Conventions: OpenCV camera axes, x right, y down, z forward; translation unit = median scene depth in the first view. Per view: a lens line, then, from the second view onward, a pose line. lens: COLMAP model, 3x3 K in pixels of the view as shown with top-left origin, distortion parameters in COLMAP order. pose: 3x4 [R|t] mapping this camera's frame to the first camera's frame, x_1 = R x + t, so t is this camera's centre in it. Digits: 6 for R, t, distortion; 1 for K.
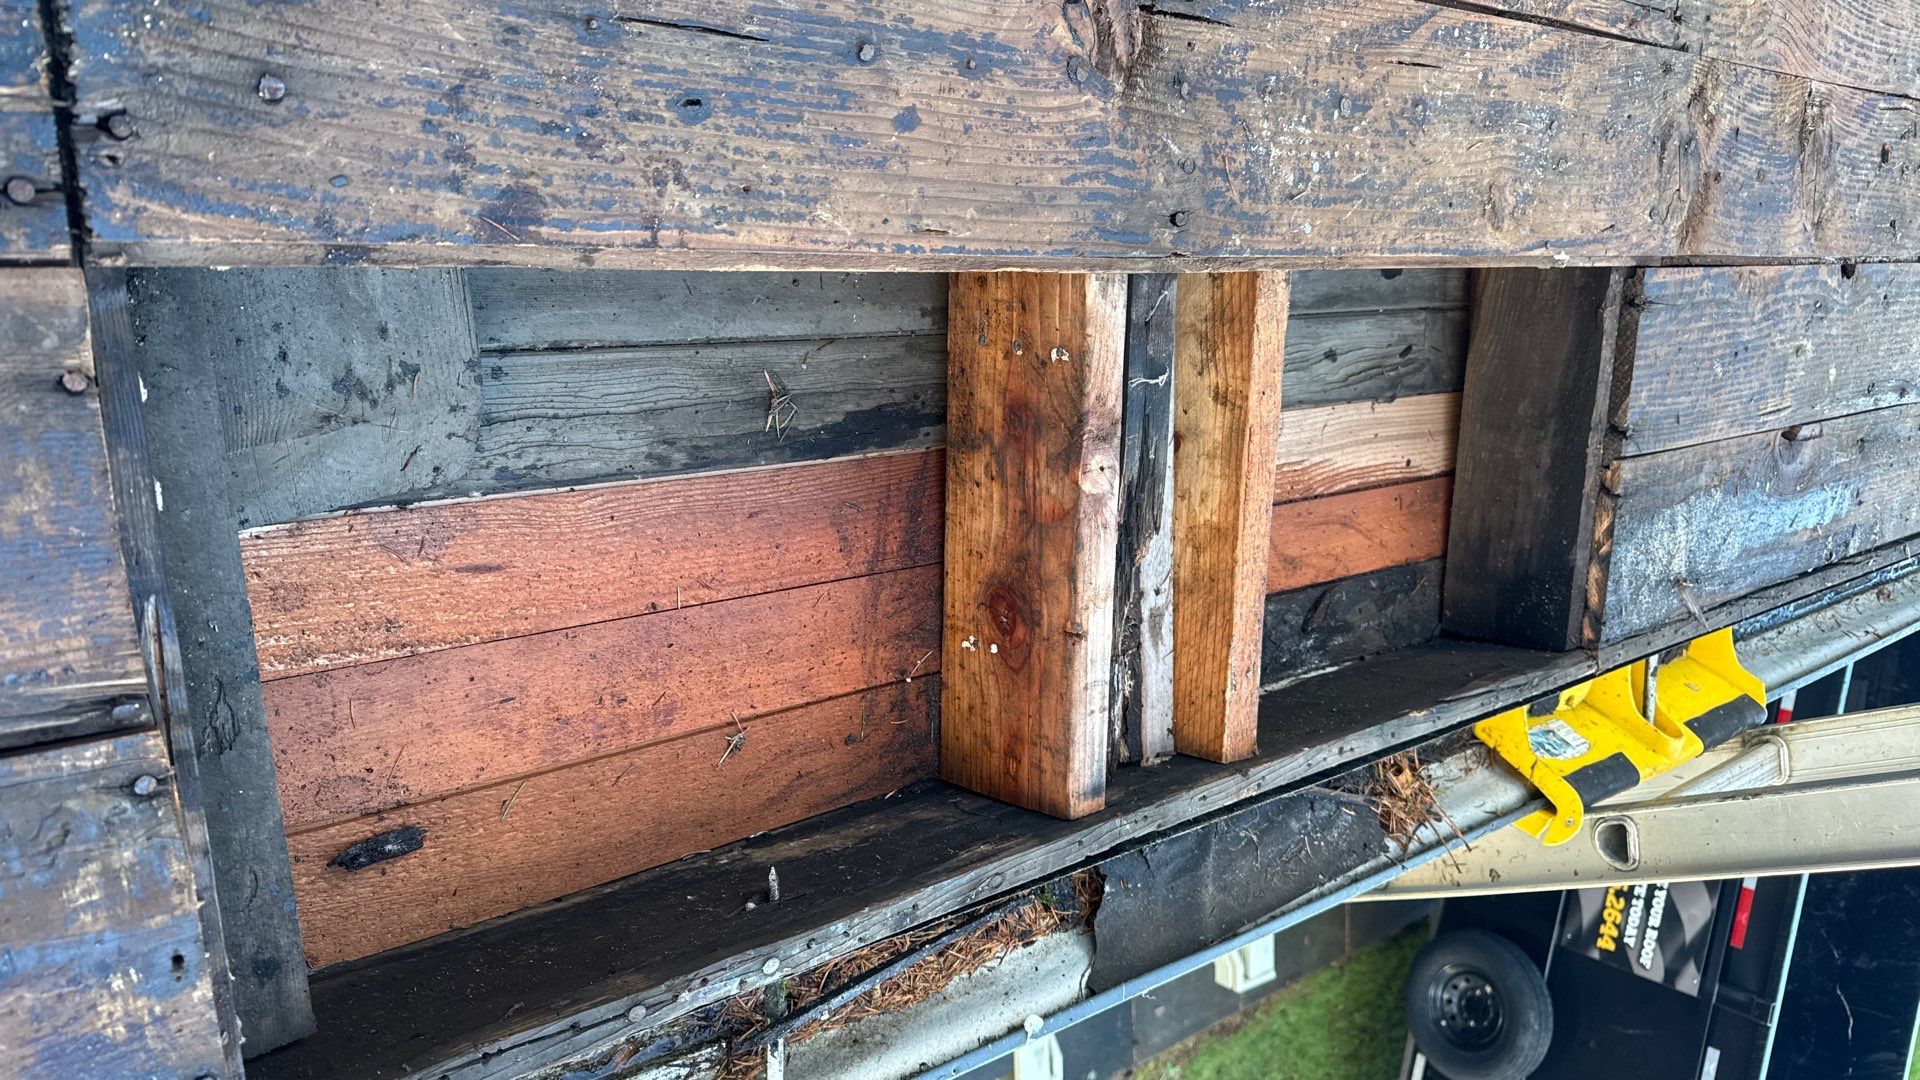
lens RADIAL K [[1327.1, 0, 948.9], [0, 1327.1, 541.5], [0, 0, 1]] dist [0.089796, -0.145347]
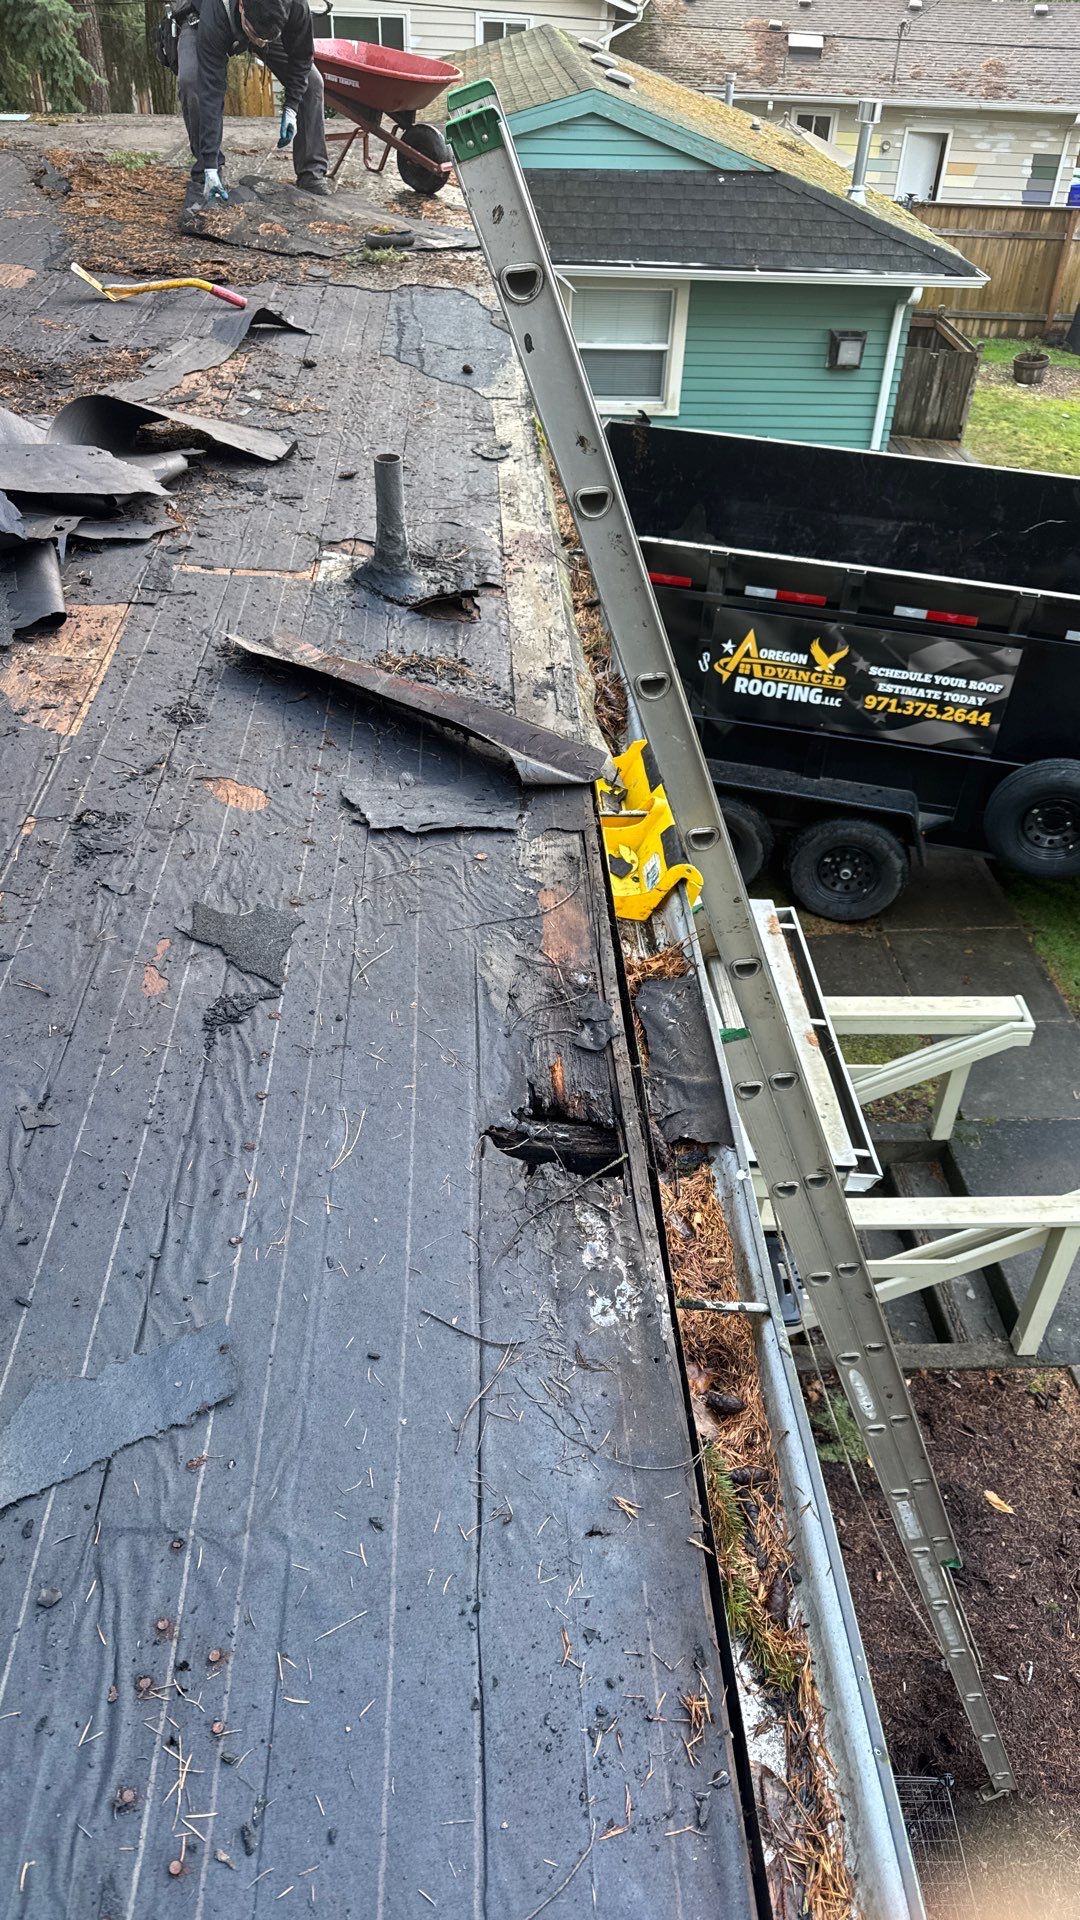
lens RADIAL K [[1342.4, 0, 542.5], [0, 1342.4, 965.9], [0, 0, 1]] dist [0.037519, -0.044363]
pose [[0.017709, -0.969687, 0.243709, -0.016618], [0.993855, -0.009565, -0.110273, 0.041936], [0.109262, 0.244165, 0.963559, -0.131509]]
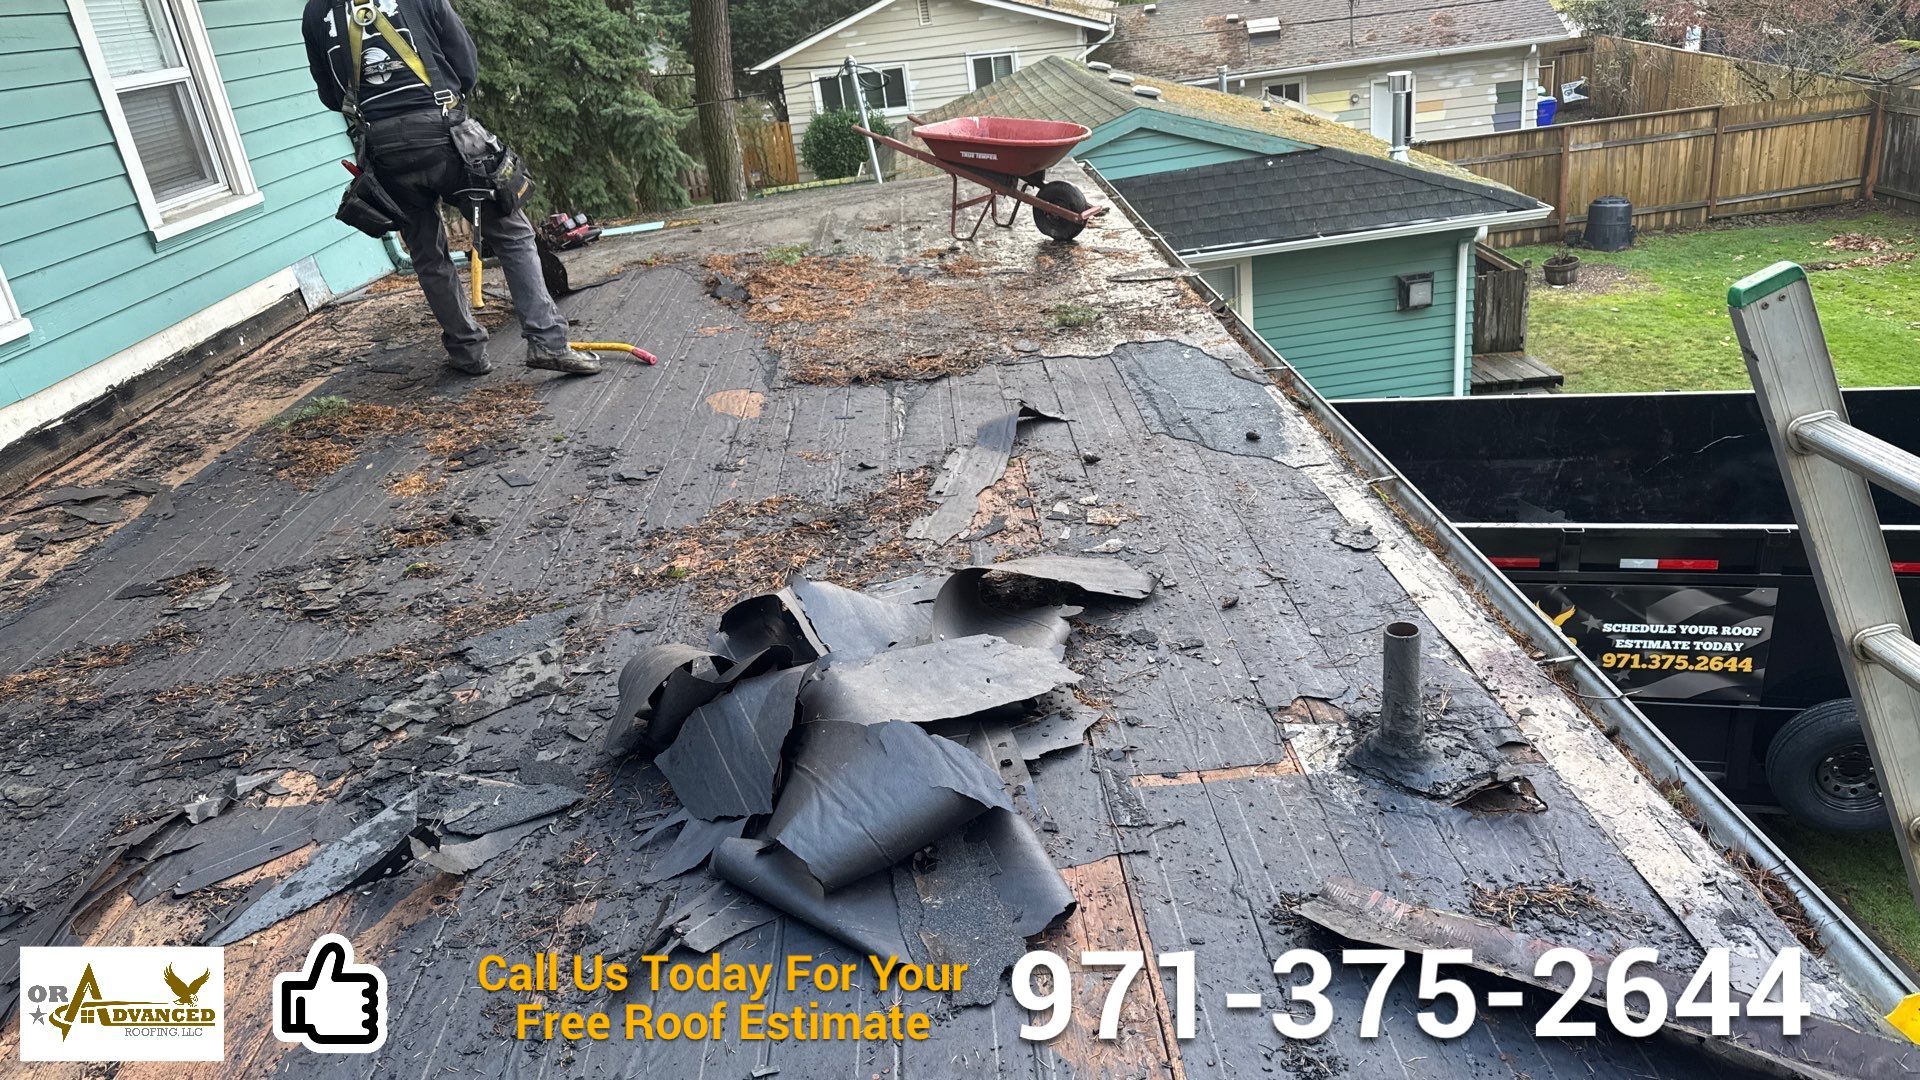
lens RADIAL K [[1348.9, 0, 972.7], [0, 1348.9, 538.4], [0, 0, 1]] dist [0.012419, -0.004093]
pose [[-0.075766, -0.871318, 0.484835, 0.107170], [0.971432, -0.174170, -0.161201, -0.105086], [0.224901, 0.458770, 0.859622, -0.098358]]
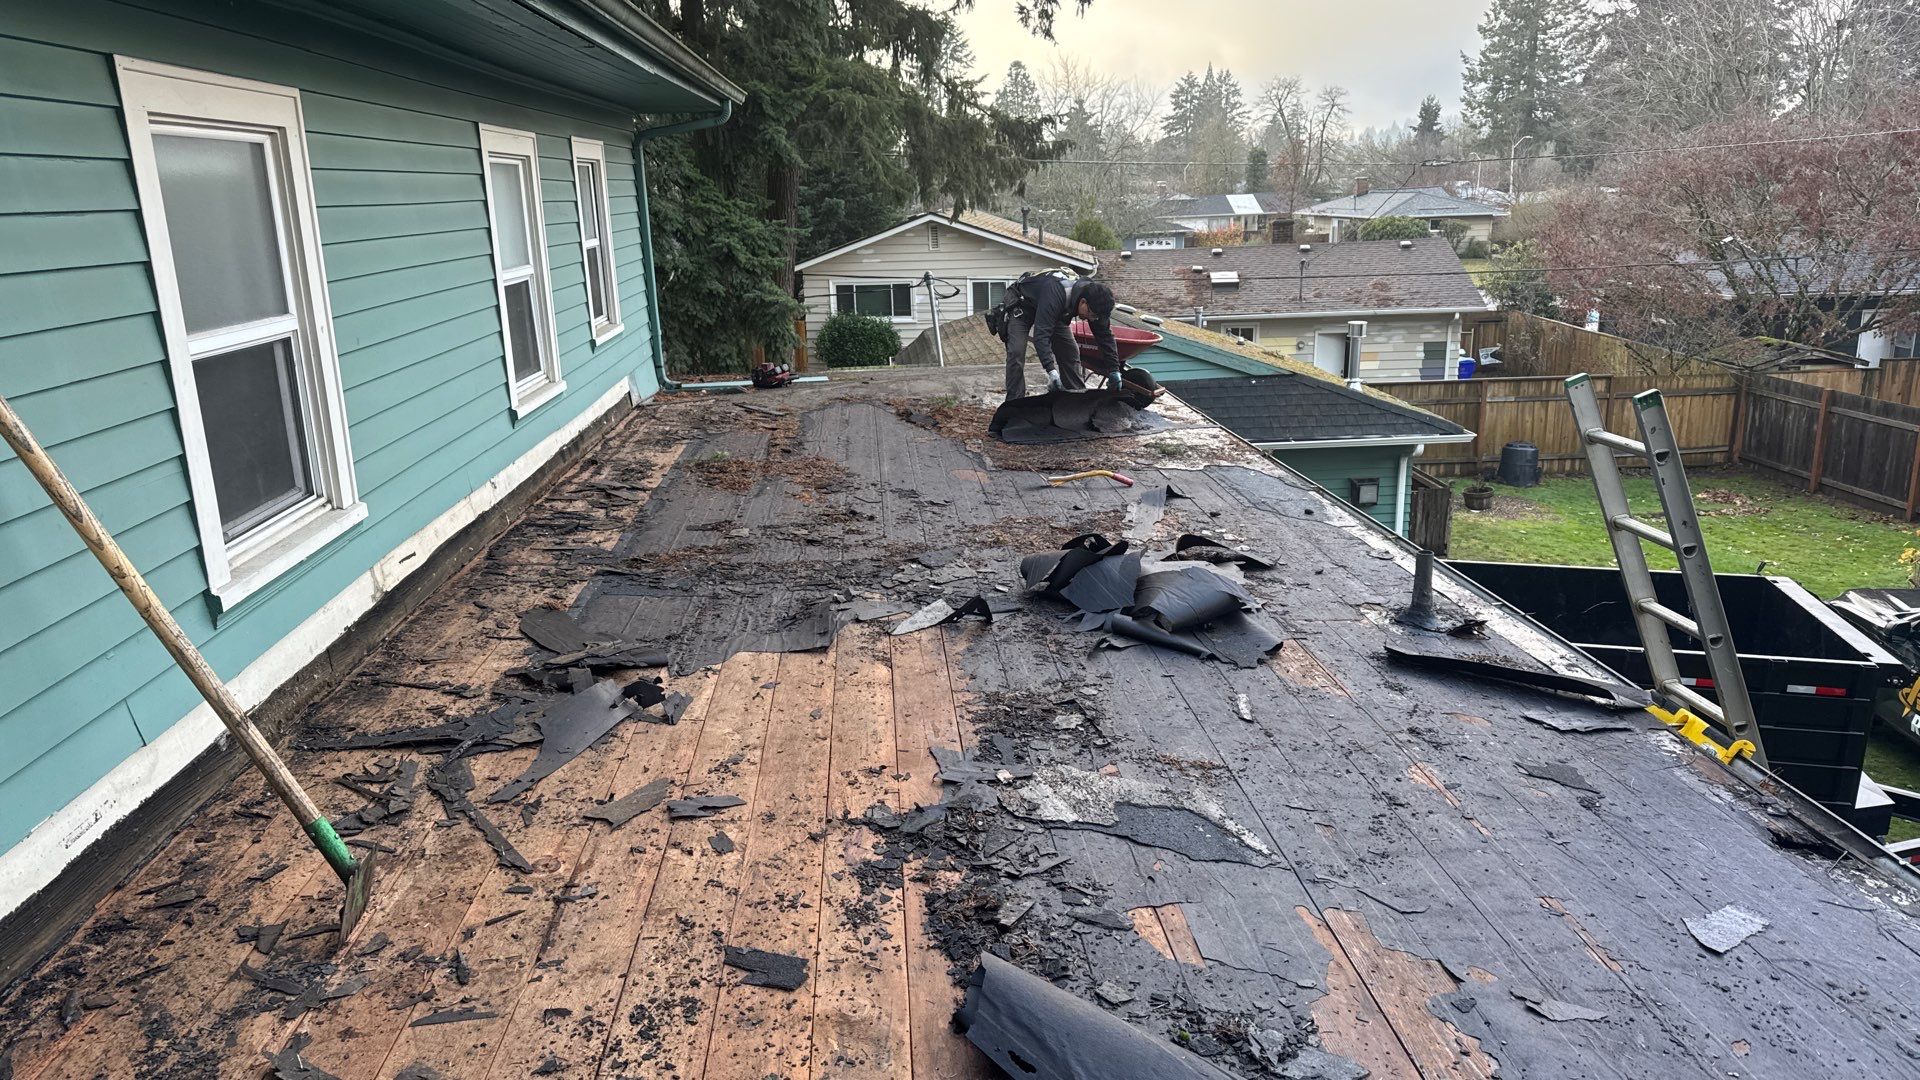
lens RADIAL K [[1327.1, 0, 948.9], [0, 1327.1, 541.5], [0, 0, 1]] dist [0.089796, -0.145347]
pose [[-0.029953, -0.793497, 0.607837, -0.199633], [0.988482, -0.113764, -0.099803, -0.248082], [0.148343, 0.597847, 0.787765, -0.397267]]
